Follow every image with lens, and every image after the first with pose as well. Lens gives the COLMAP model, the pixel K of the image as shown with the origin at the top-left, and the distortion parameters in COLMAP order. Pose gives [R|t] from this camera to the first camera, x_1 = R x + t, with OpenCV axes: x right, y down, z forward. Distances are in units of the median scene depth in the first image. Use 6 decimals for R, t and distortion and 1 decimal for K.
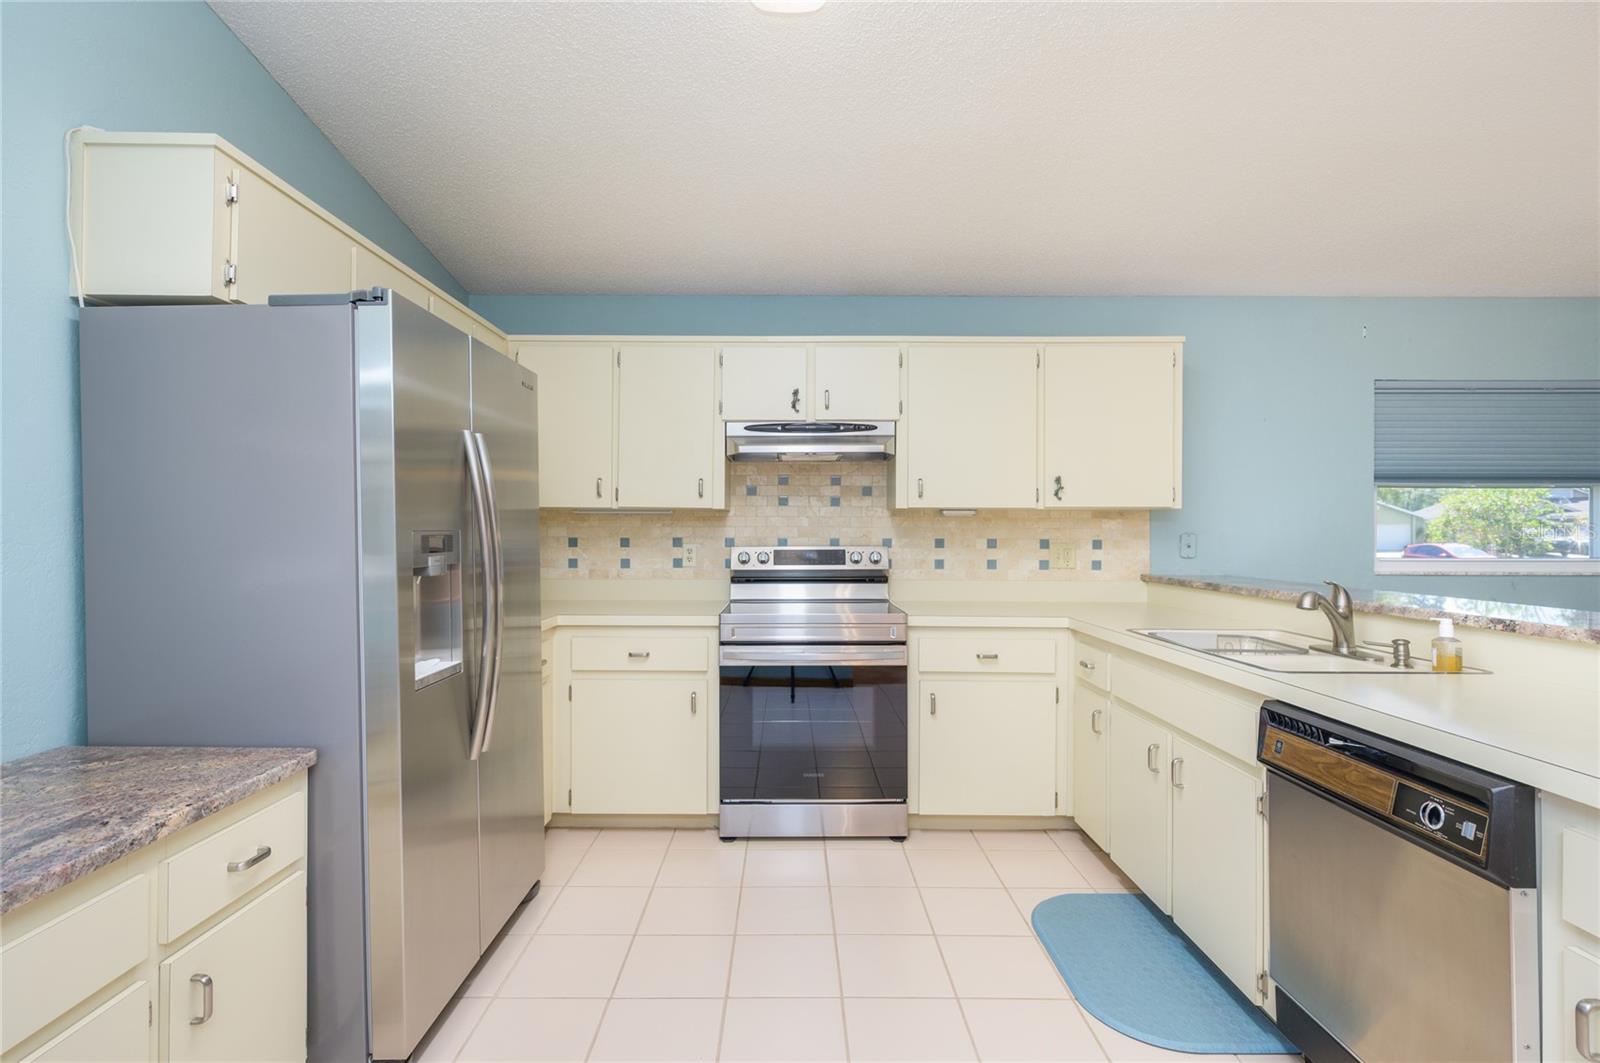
lens RADIAL K [[742.3, 0, 800.0], [0, 742.3, 531.5], [0, 0, 1]] dist [0.000878, -0.000200]
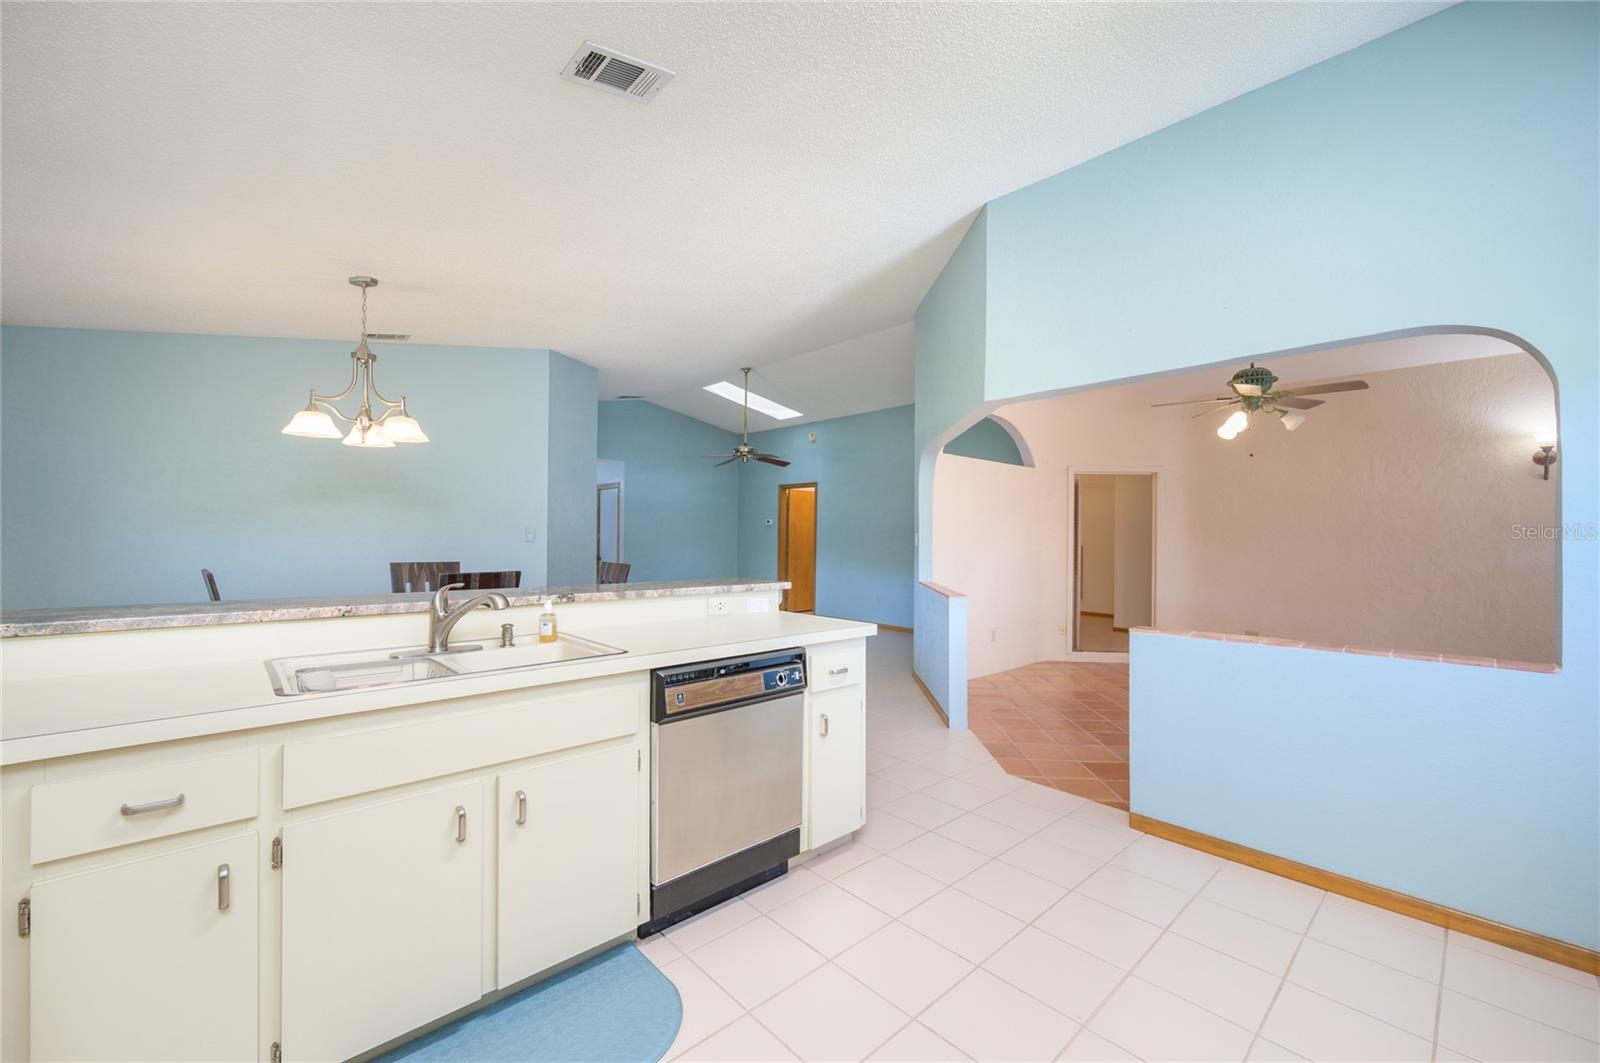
lens RADIAL K [[639.4, 0, 797.1], [0, 639.4, 531.5], [0, 0, 1]] dist [0.001148, 0.000293]
pose [[-0.669474, 0.003328, 0.742828, -0.172067], [-0.006824, 0.999920, -0.010631, -0.000363], [-0.742804, -0.012186, -0.669398, 0.780931]]
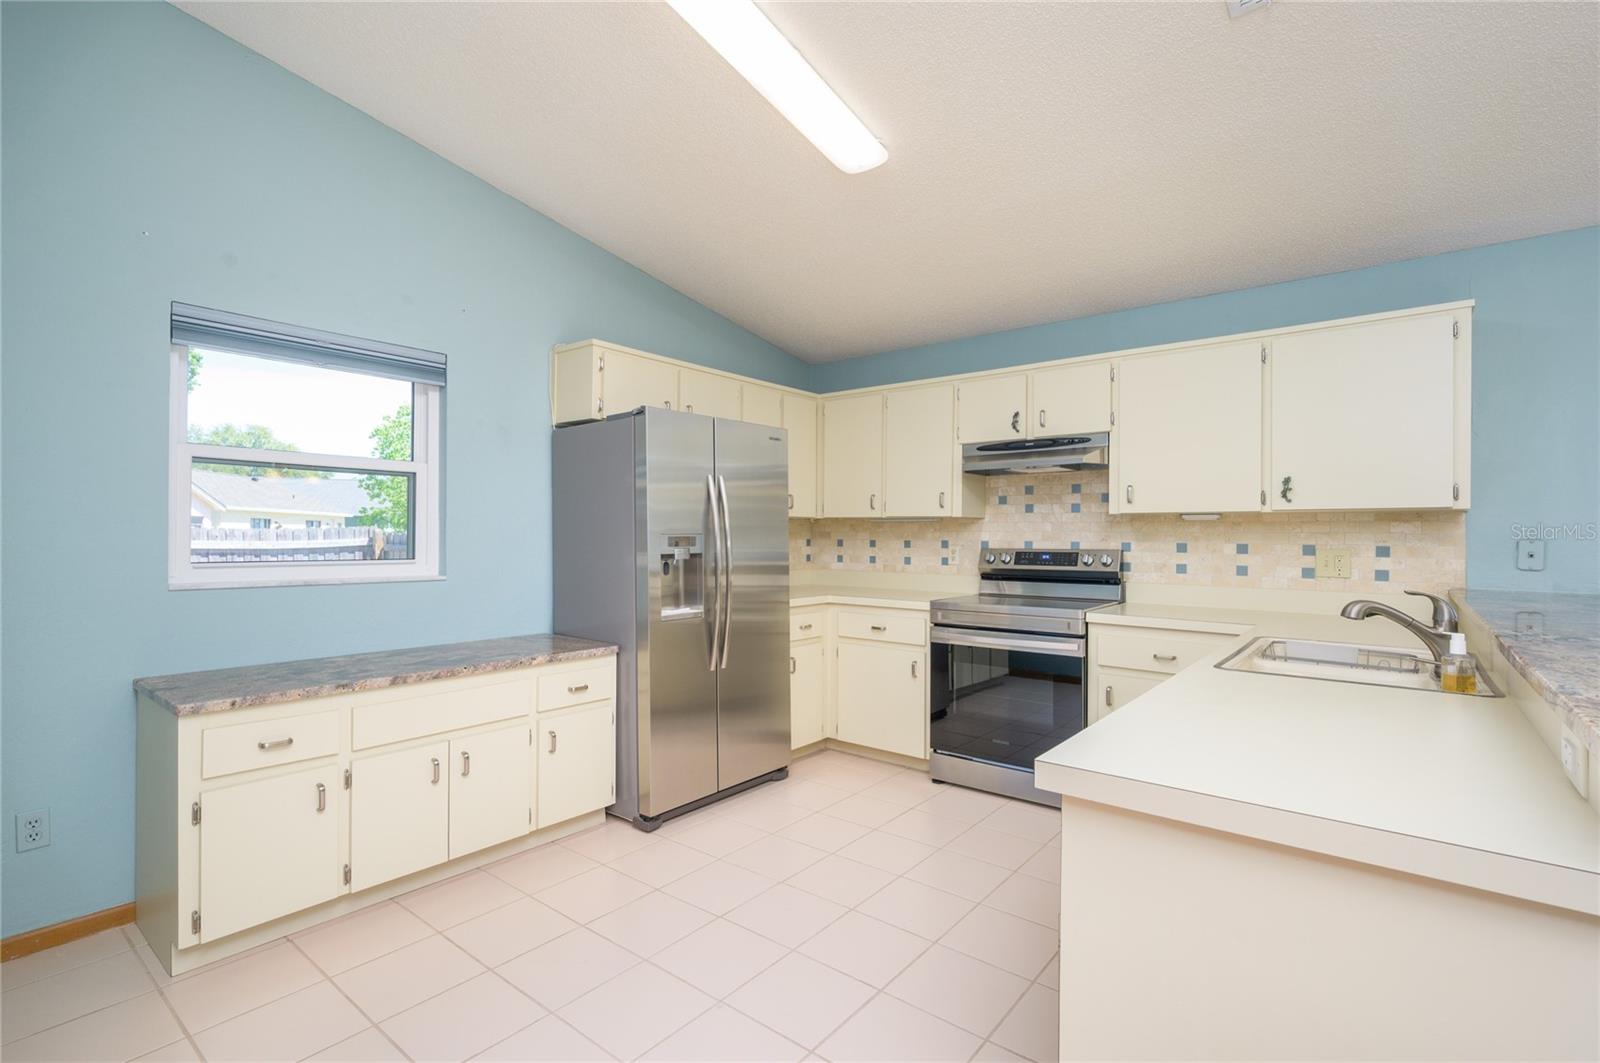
lens RADIAL K [[742.3, 0, 800.0], [0, 742.3, 531.5], [0, 0, 1]] dist [0.000878, -0.000200]
pose [[0.775436, -0.001422, -0.631424, 0.457751], [-0.002634, 0.999981, -0.005486, 0.000927], [0.631421, 0.005917, 0.775418, -0.104650]]
